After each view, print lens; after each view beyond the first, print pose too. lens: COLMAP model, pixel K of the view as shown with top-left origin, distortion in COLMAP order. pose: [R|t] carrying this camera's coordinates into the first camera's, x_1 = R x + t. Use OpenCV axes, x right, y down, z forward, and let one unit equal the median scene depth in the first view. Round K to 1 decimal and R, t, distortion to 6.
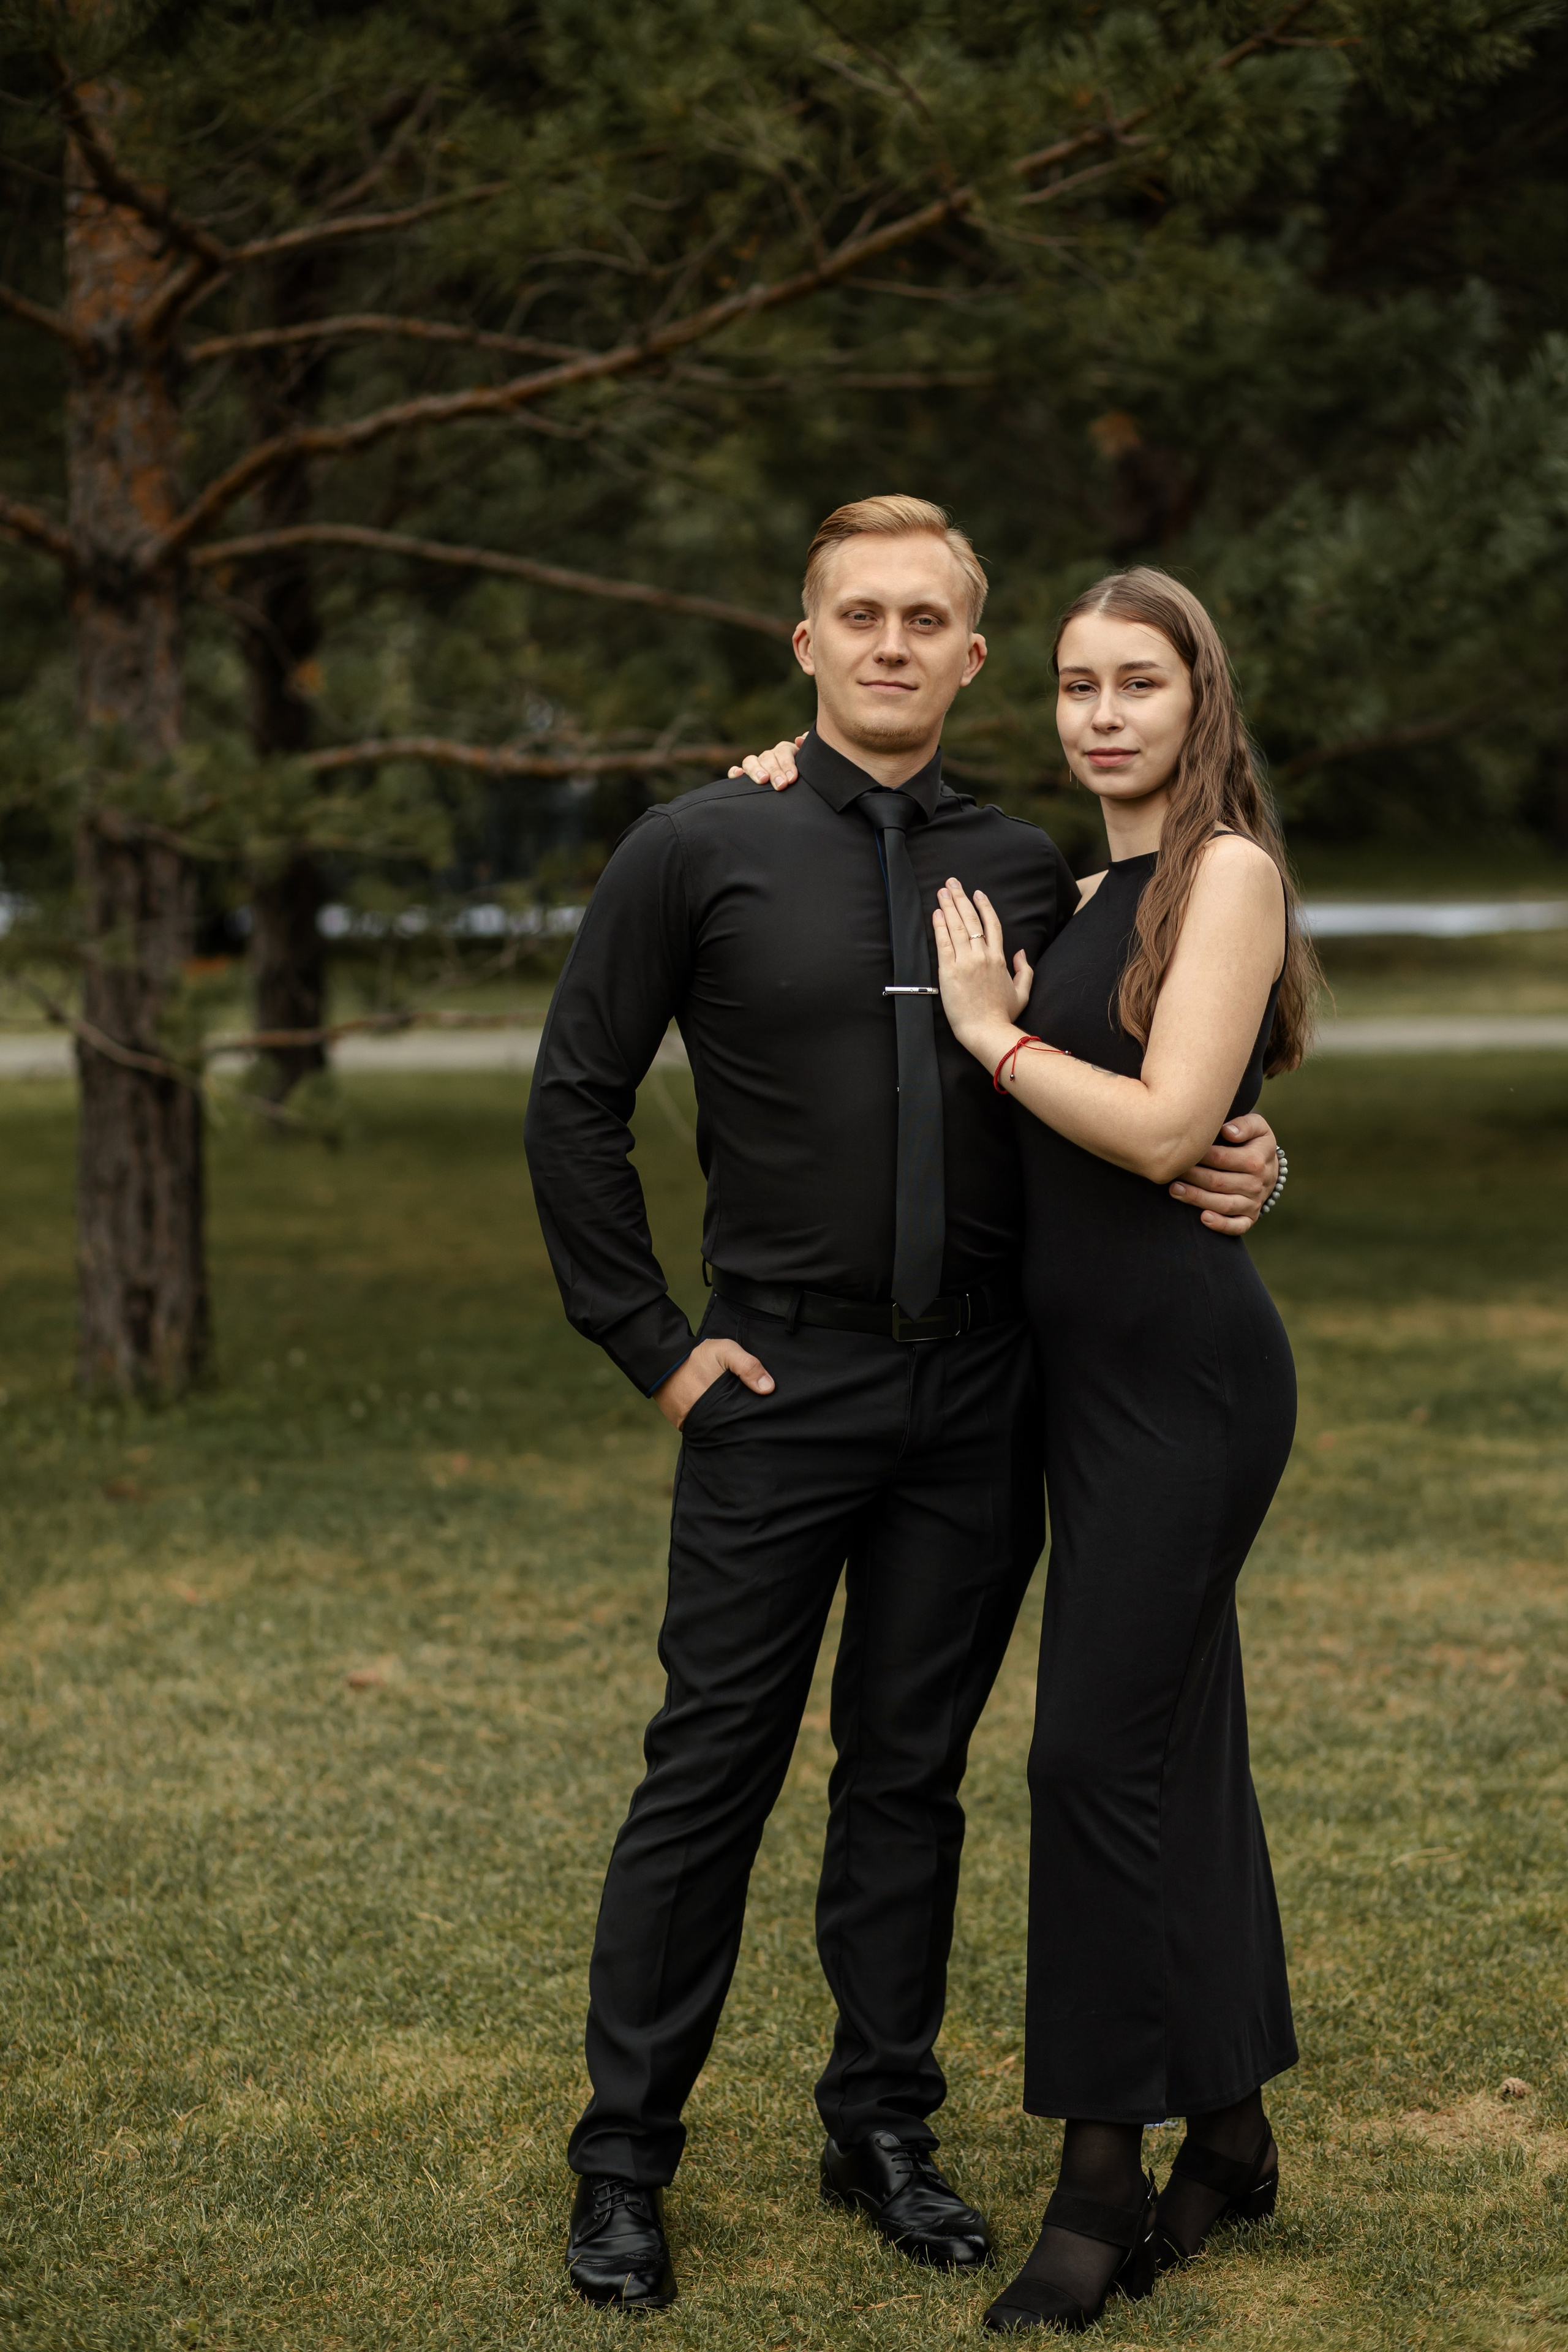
lens RADIAL K [[6049.4, 0, 784.7], [0, 6049.4, 1169.5], [0, 0, 1]] dist [-0.059309, 0.000000]
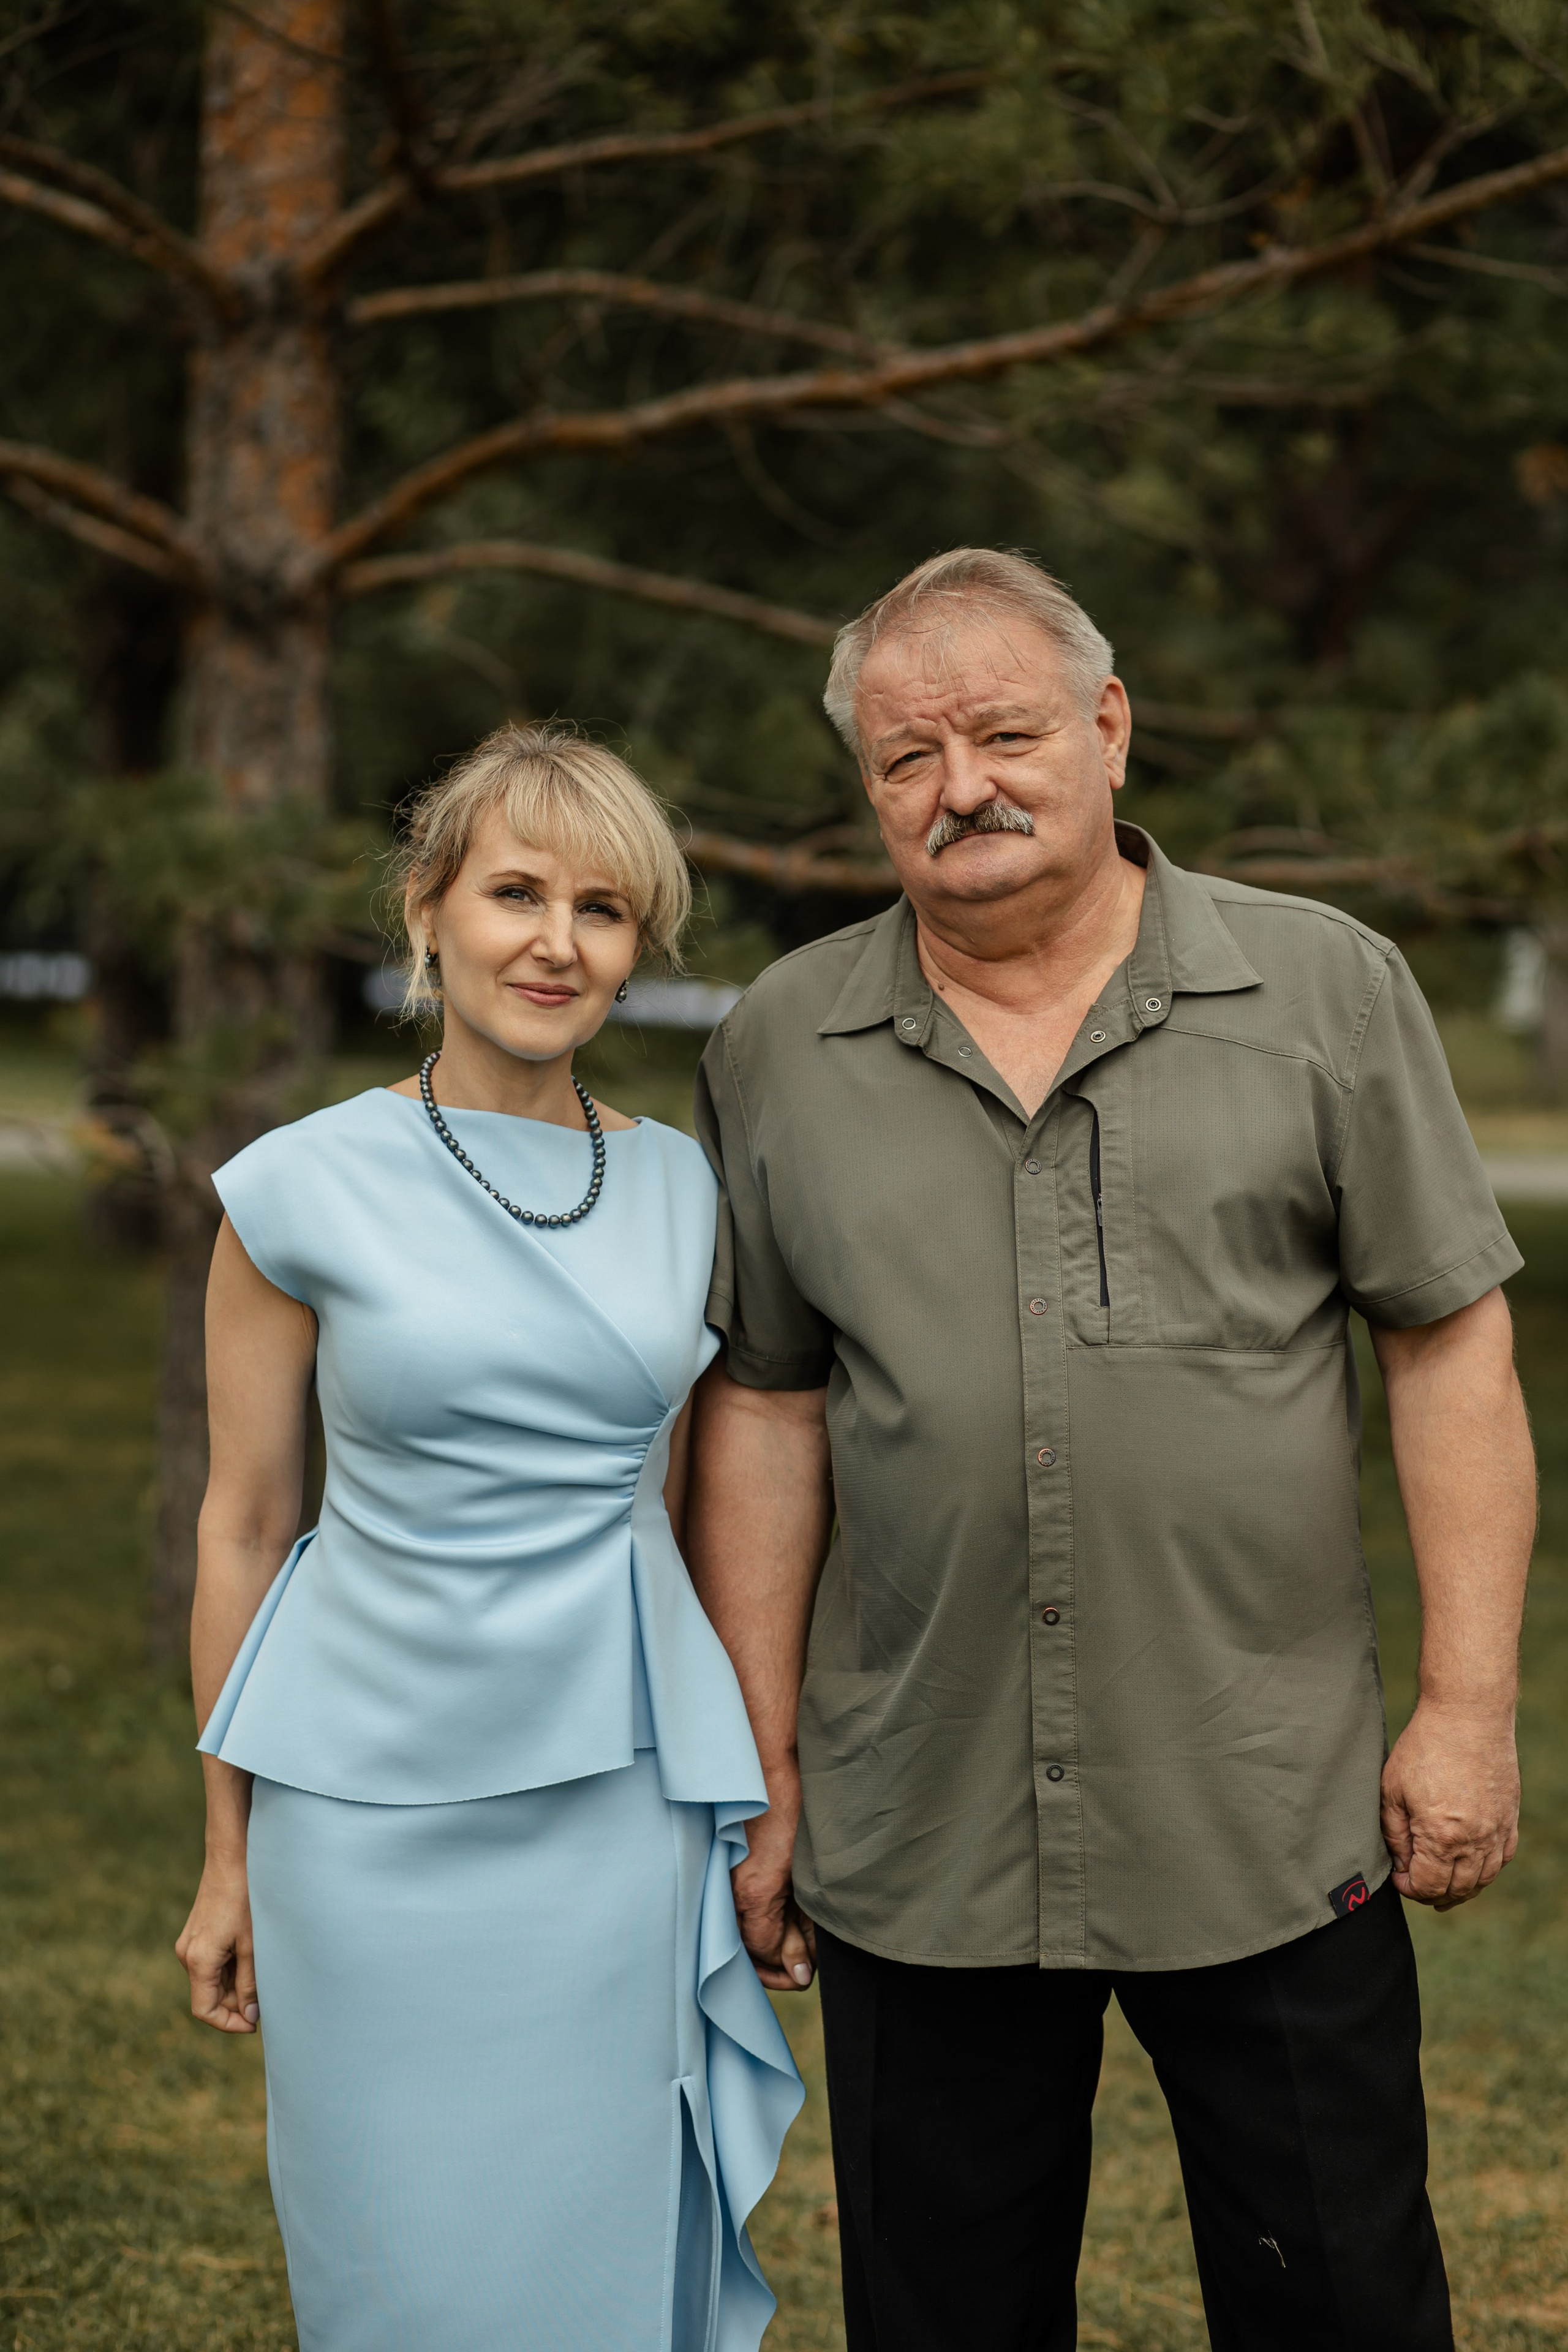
lens RADIAL K [[6049.4, 0, 795.9], [0, 6049.4, 1166.9], [0, 0, 1]] dist [-0.059309, 0.000000]
pose [[0.994668, 0.038354, 0.095736, -0.113427], [-0.037524, 0.999241, -0.010448, -0.021778], [-0.096064, 0.006800, 0.995352, 0.241751]]
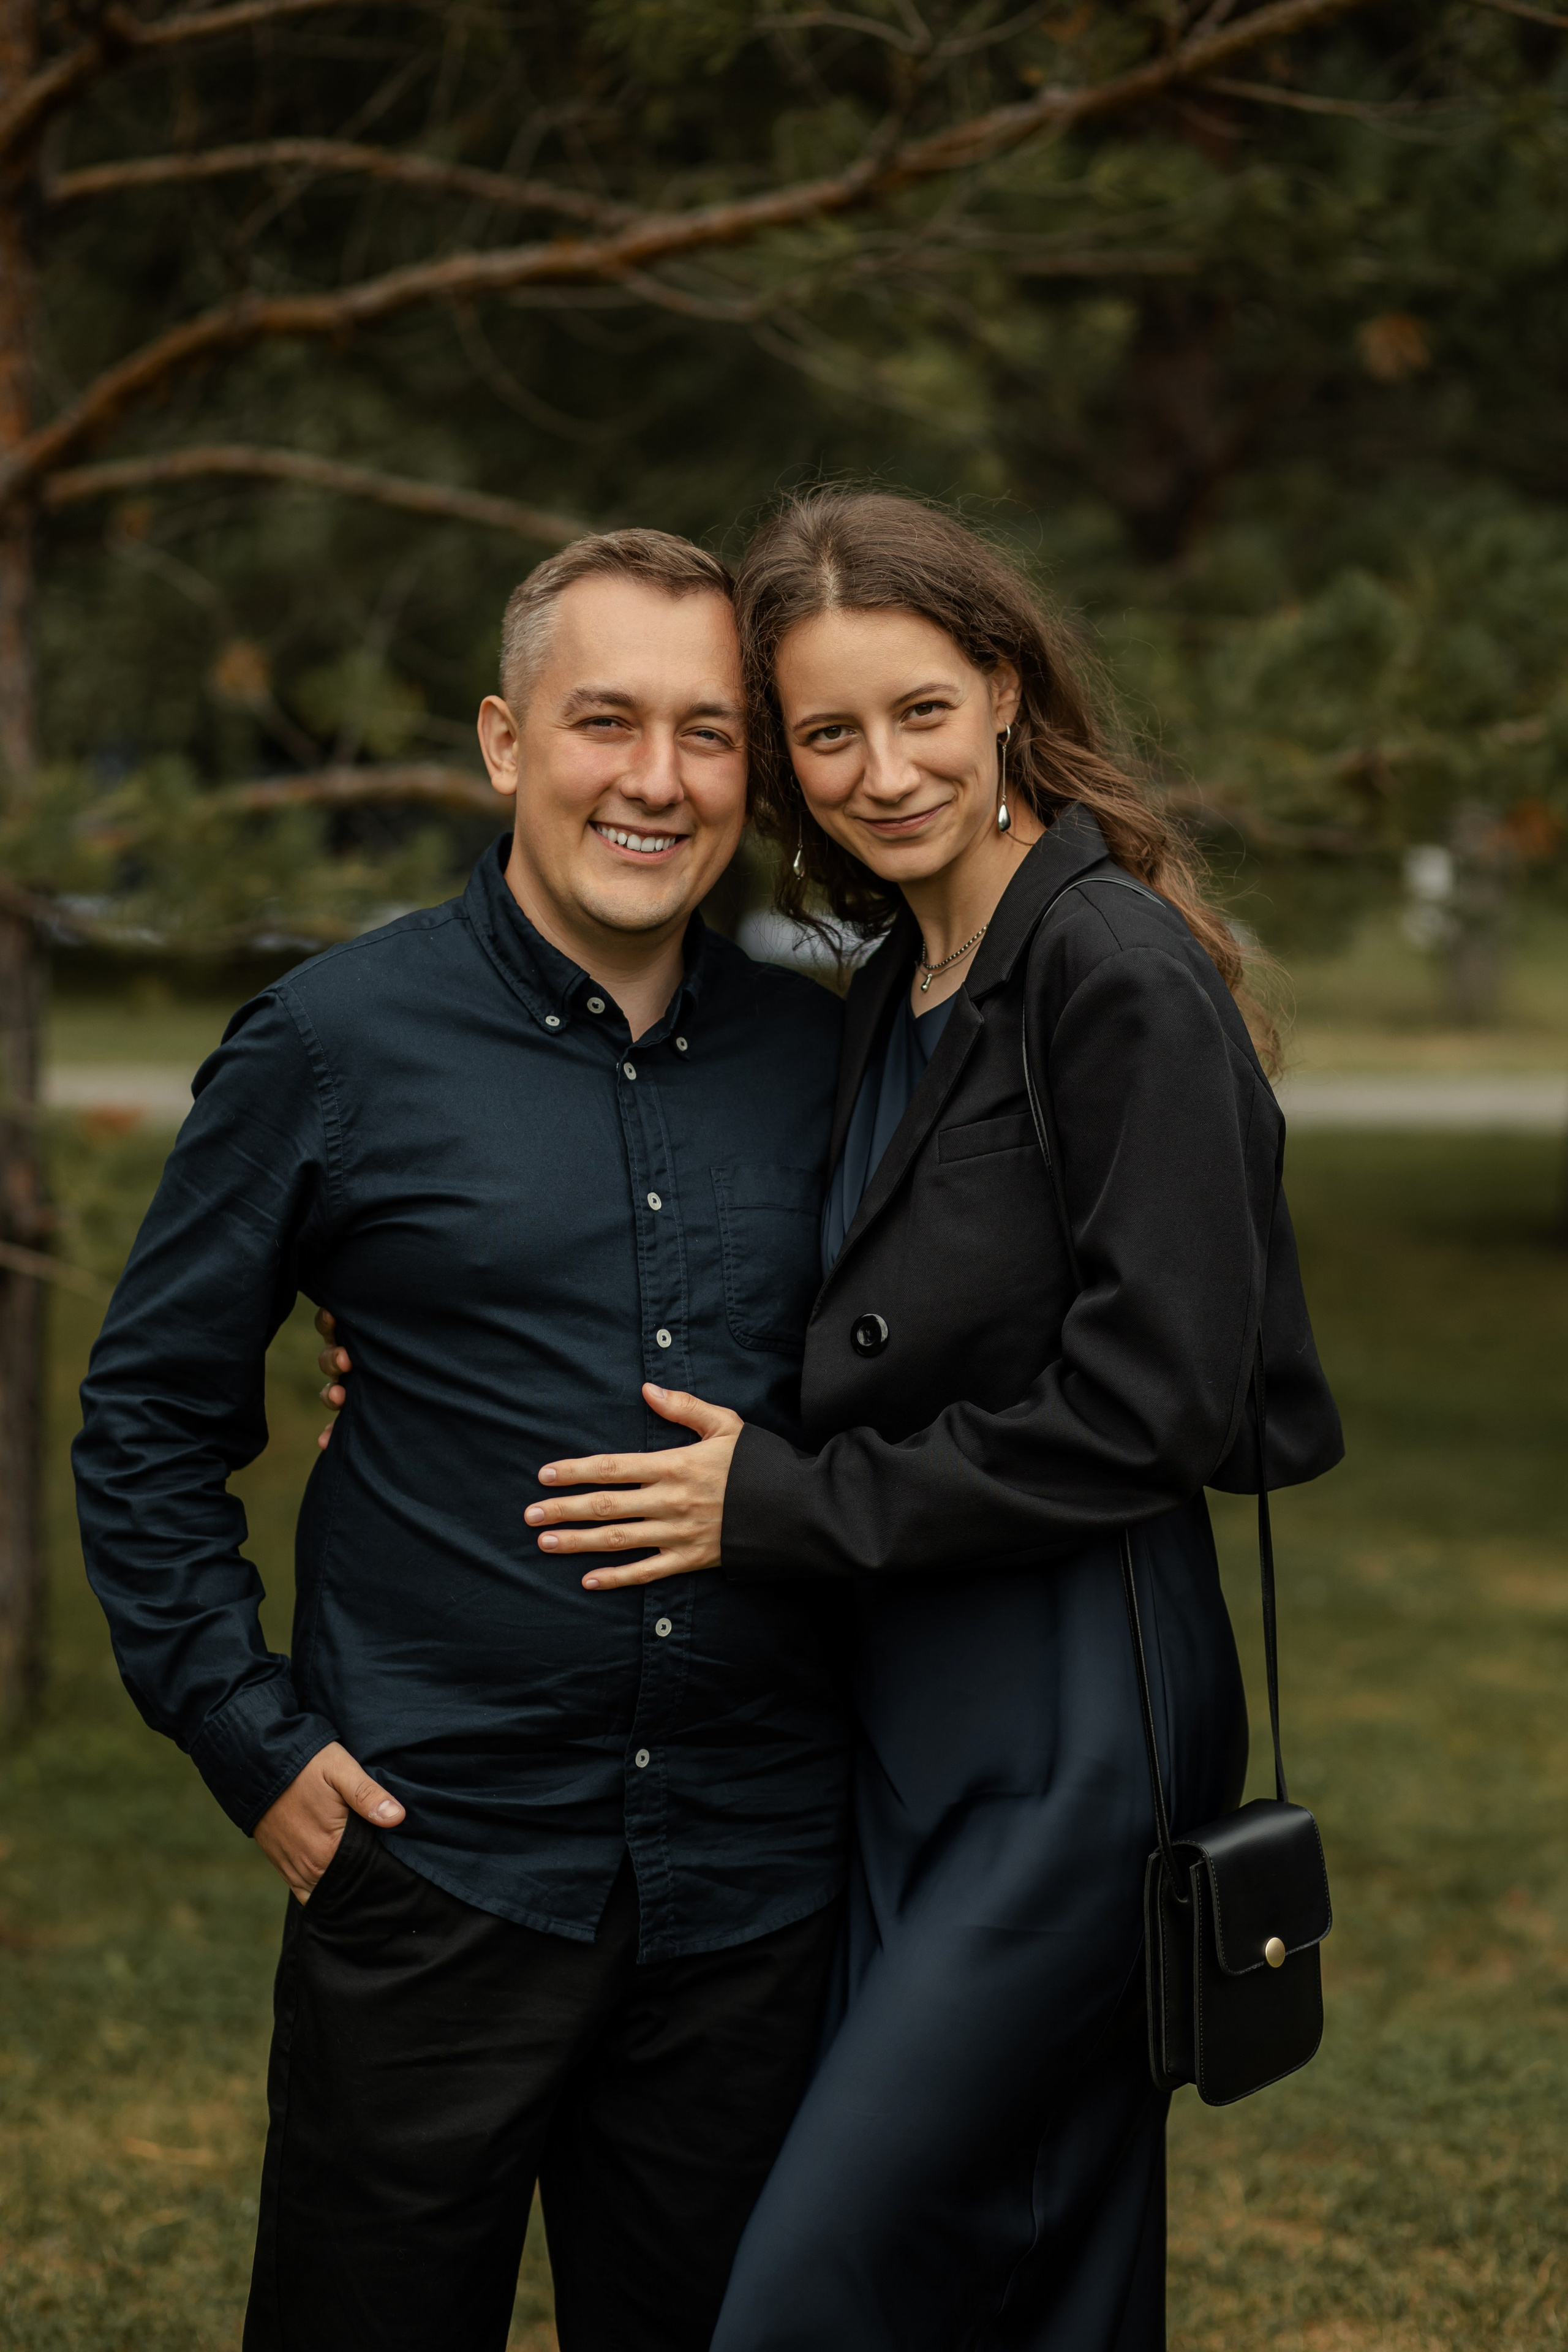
lens RADIAL K [[6049.4, 0, 741.9], [0, 6049.4, 1147.3], [0, 0, 1]] dist [-0.059309, 0.000000]
pose [[0.995207, 0.019148, 0.095898, -0.085548], [-0.019330, 0.999813, 0.000971, -0.030012], [-0.095861, -0.002820, 0.995391, 0.322180]]
